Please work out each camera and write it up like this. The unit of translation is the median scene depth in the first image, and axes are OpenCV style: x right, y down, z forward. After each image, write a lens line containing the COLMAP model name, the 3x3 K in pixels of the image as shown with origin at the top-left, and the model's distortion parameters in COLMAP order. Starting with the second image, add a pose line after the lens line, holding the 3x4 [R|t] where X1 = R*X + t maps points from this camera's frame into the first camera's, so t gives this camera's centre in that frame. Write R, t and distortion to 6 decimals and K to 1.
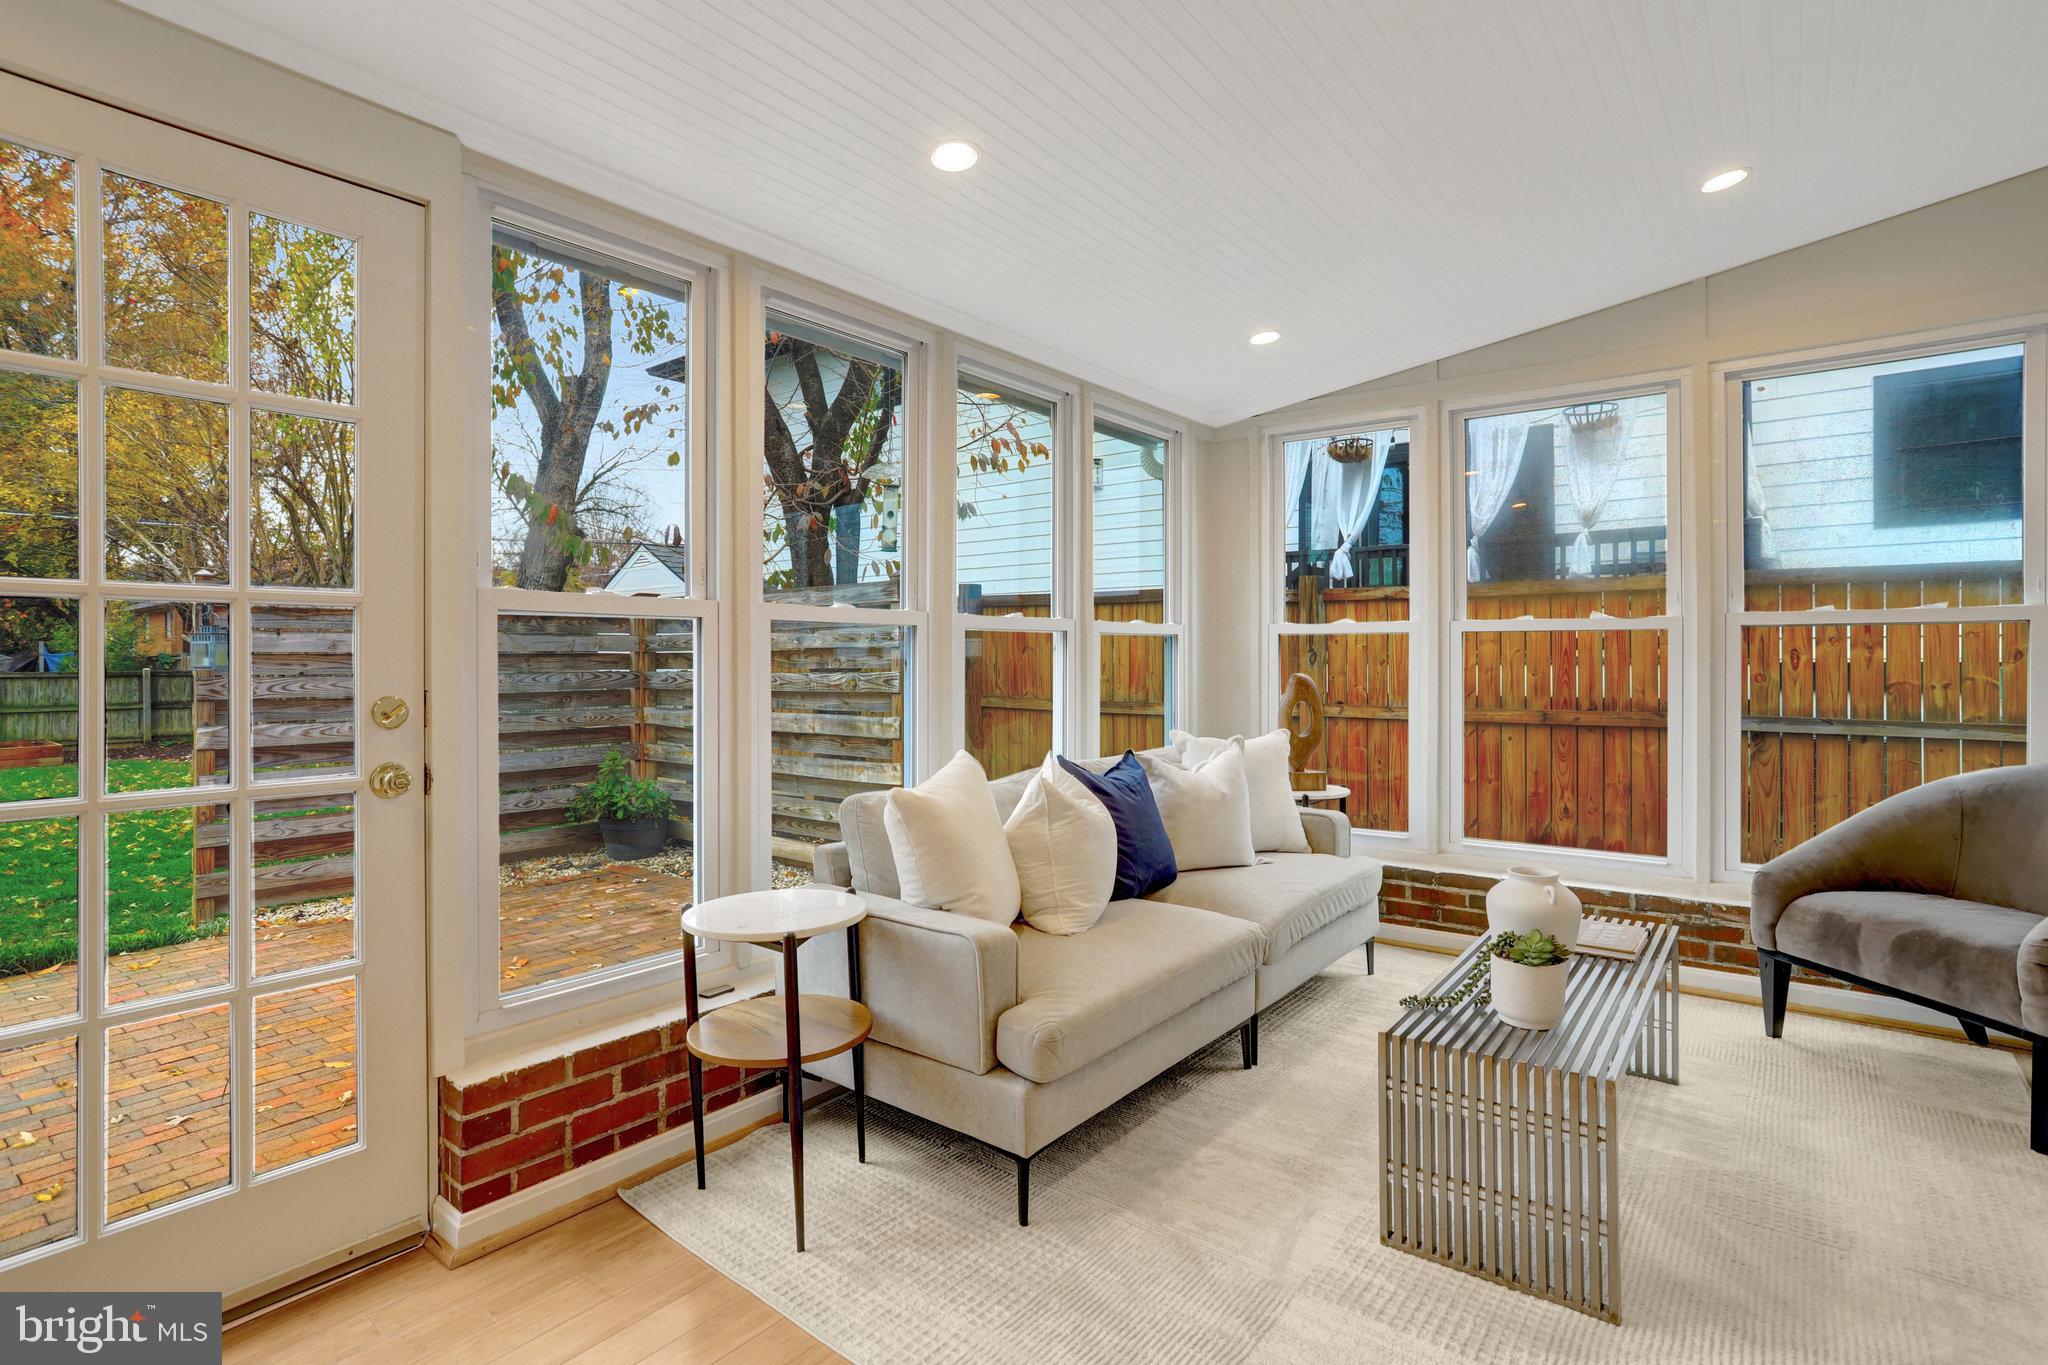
lens RADIAL K [[1004.0, 0, 1017.5], [0, 1004.0, 670.9], [0, 0, 1]] dist [-0.050911, 0.037033]
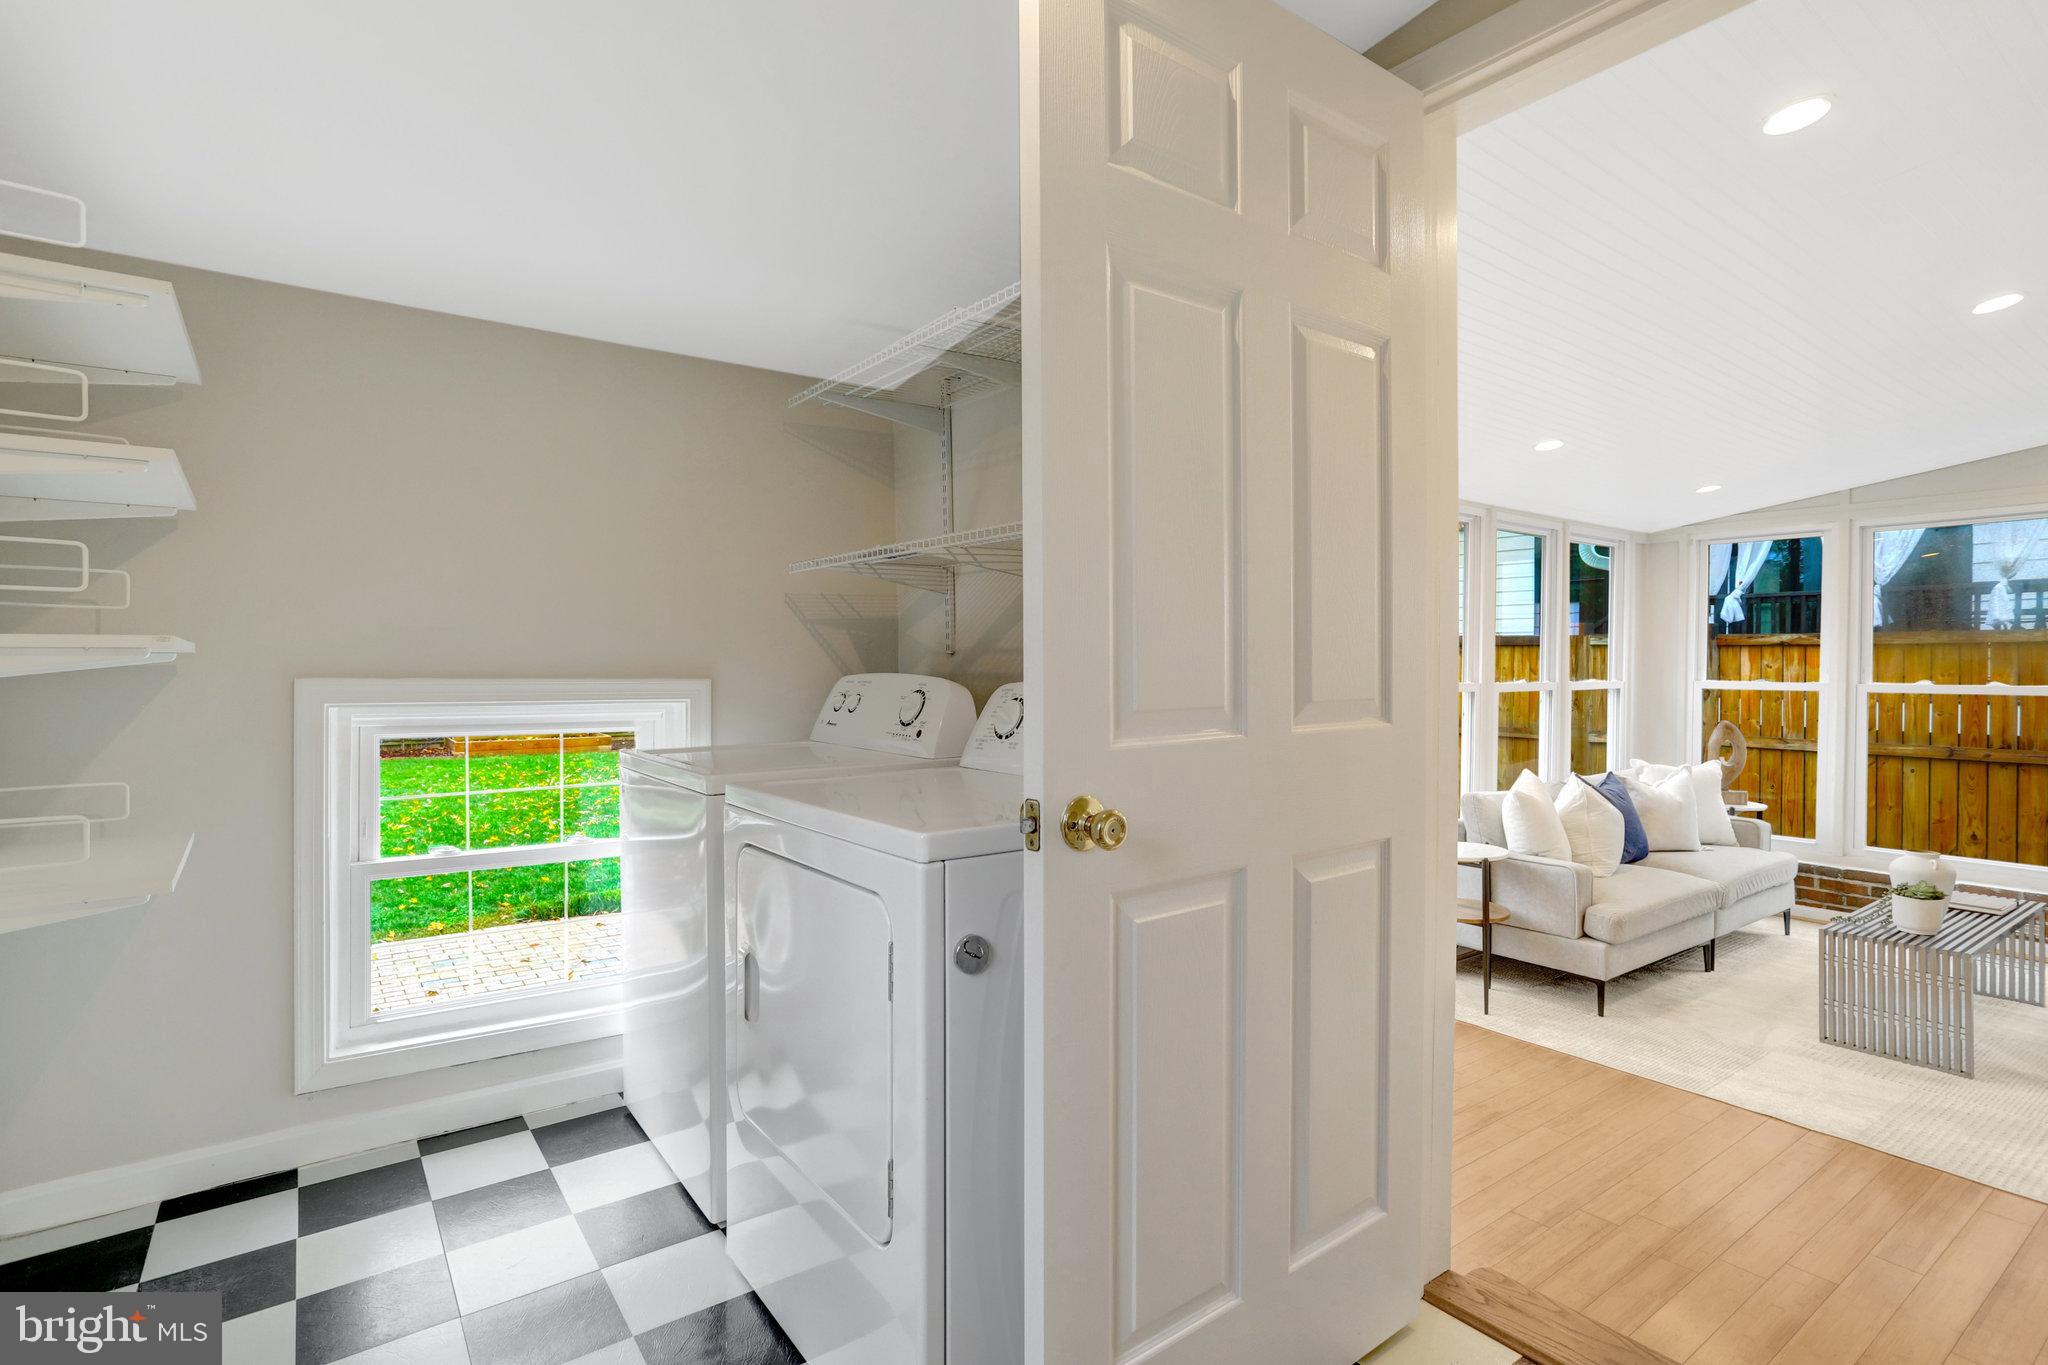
lens RADIAL K [[1000.8, 0, 1021.3], [0, 1000.8, 687.7], [0, 0, 1]] dist [-0.038408, 0.026313]
pose [[0.961487, 0.011578, -0.274608, -0.295106], [-0.008951, 0.999901, 0.010818, -0.050634], [0.274706, -0.007943, 0.961495, -0.613884]]
